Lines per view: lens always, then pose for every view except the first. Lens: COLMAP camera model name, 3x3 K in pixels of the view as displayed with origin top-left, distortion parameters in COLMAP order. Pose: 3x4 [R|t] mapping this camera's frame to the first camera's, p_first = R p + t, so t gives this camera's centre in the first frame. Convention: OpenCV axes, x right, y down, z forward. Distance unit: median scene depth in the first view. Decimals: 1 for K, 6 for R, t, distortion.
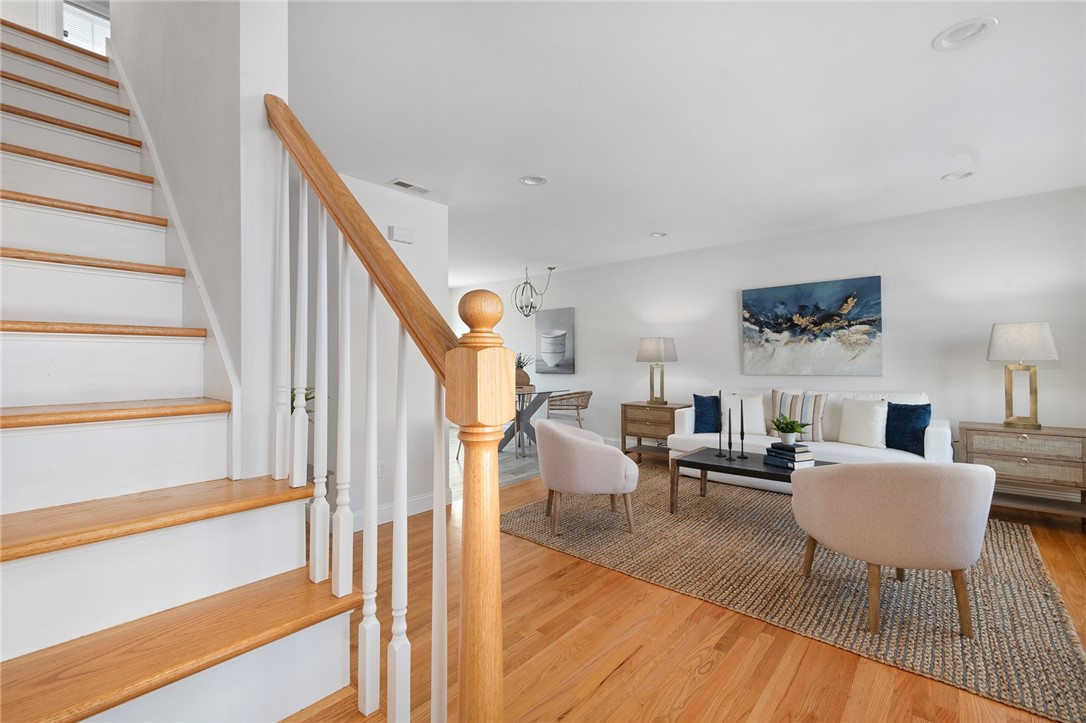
lens RADIAL K [[472.2, 0, 543.0], [0, 472.2, 361.5], [0, 0, 1]] dist [0.002612, -0.000706]
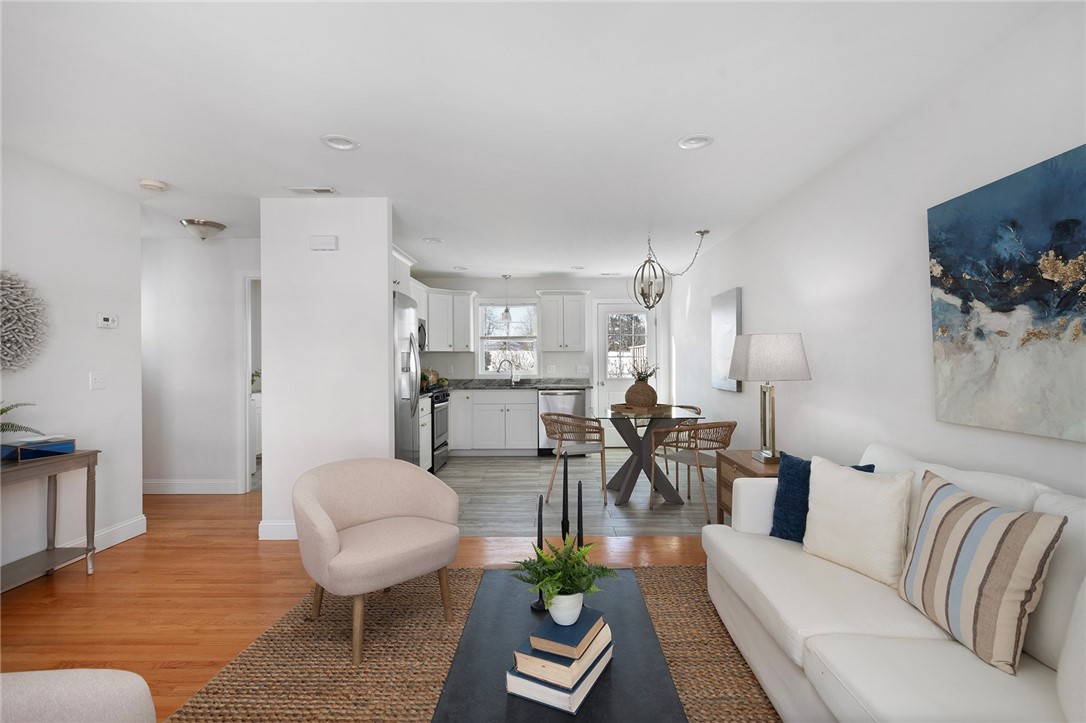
lens RADIAL K [[507.8, 0, 543.0], [0, 507.8, 361.5], [0, 0, 1]] dist [-0.001166, -0.000461]
pose [[0.645327, 0.003097, -0.763900, 0.660446], [0.001273, 0.999986, 0.005129, -0.030070], [0.763905, -0.004282, 0.645314, 0.579052]]
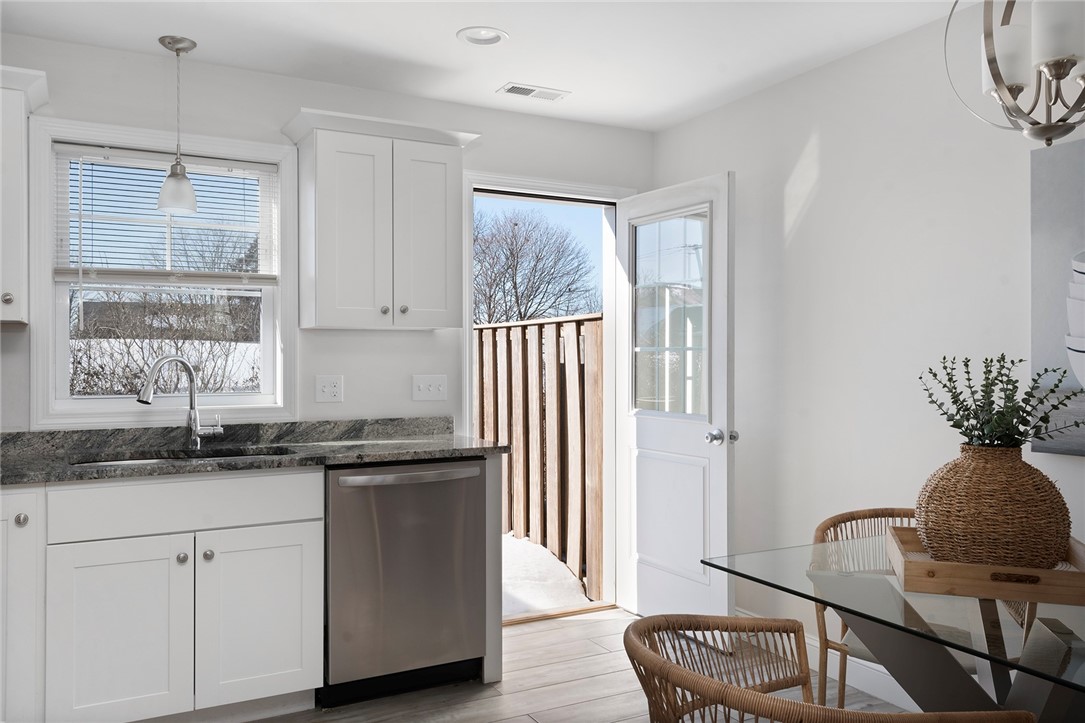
lens RADIAL K [[862.5, 0, 542.5], [0, 862.5, 361.5], [0, 0, 1]] dist [0.006500, 0.002429]
pose [[0.934668, 0.004681, -0.355492, -0.138170], [-0.003924, 0.999988, 0.002849, -0.026532], [0.355501, -0.001268, 0.934675, 0.977959]]
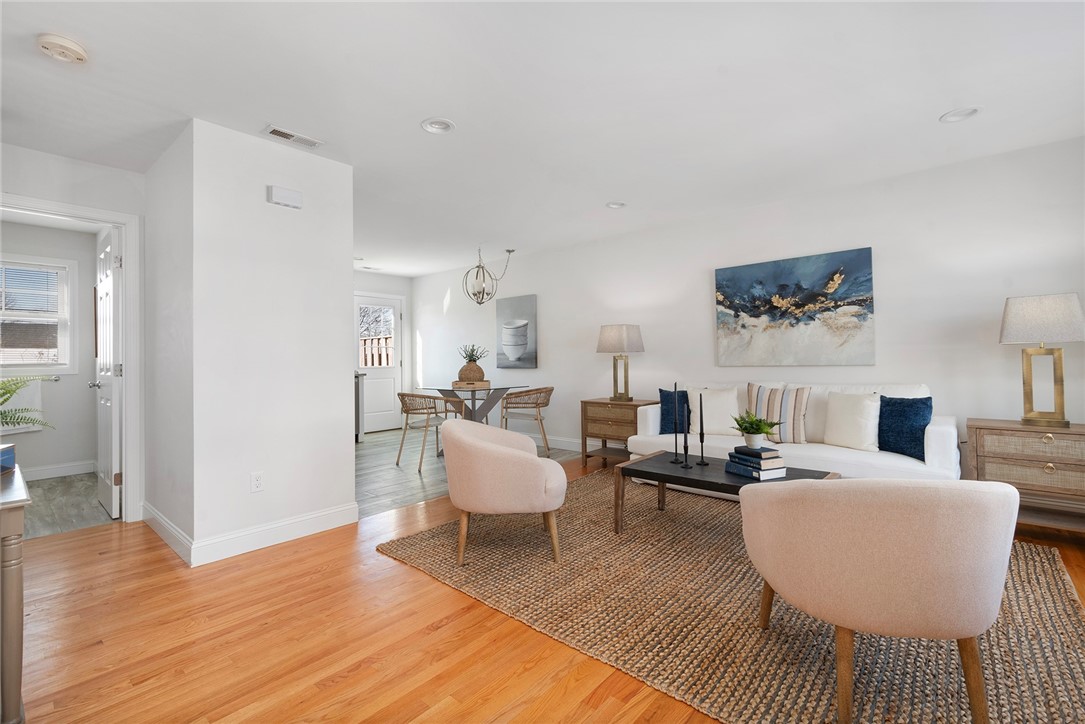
lens RADIAL K [[481.1, 0, 540.0], [0, 481.1, 354.8], [0, 0, 1]] dist [0.002142, 0.001114]
pose [[0.999959, -0.008144, -0.003937, 0.123175], [0.008103, 0.999913, -0.010446, 0.016696], [0.004022, 0.010414, 0.999938, 0.136451]]
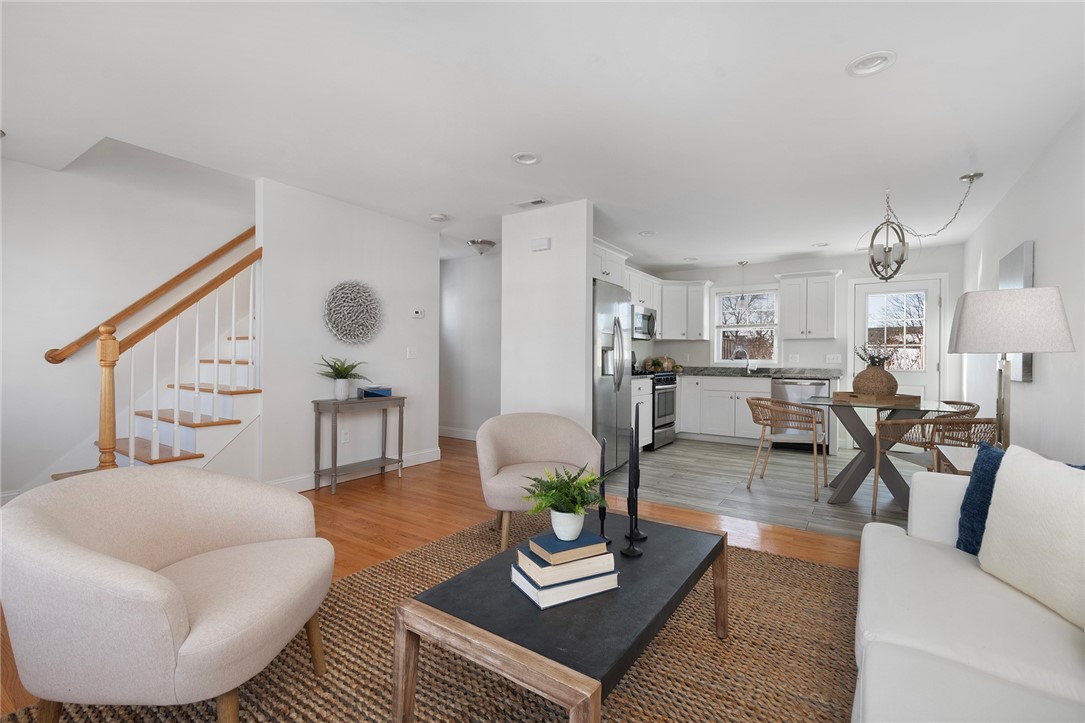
lens RADIAL K [[471.8, 0, 542.5], [0, 471.8, 361.5], [0, 0, 1]] dist [0.002612, -0.000706]
pose [[0.116969, 0.012585, -0.993056, 0.756737], [-0.013120, 0.999852, 0.011126, 0.009792], [0.993049, 0.011727, 0.117116, 0.747585]]
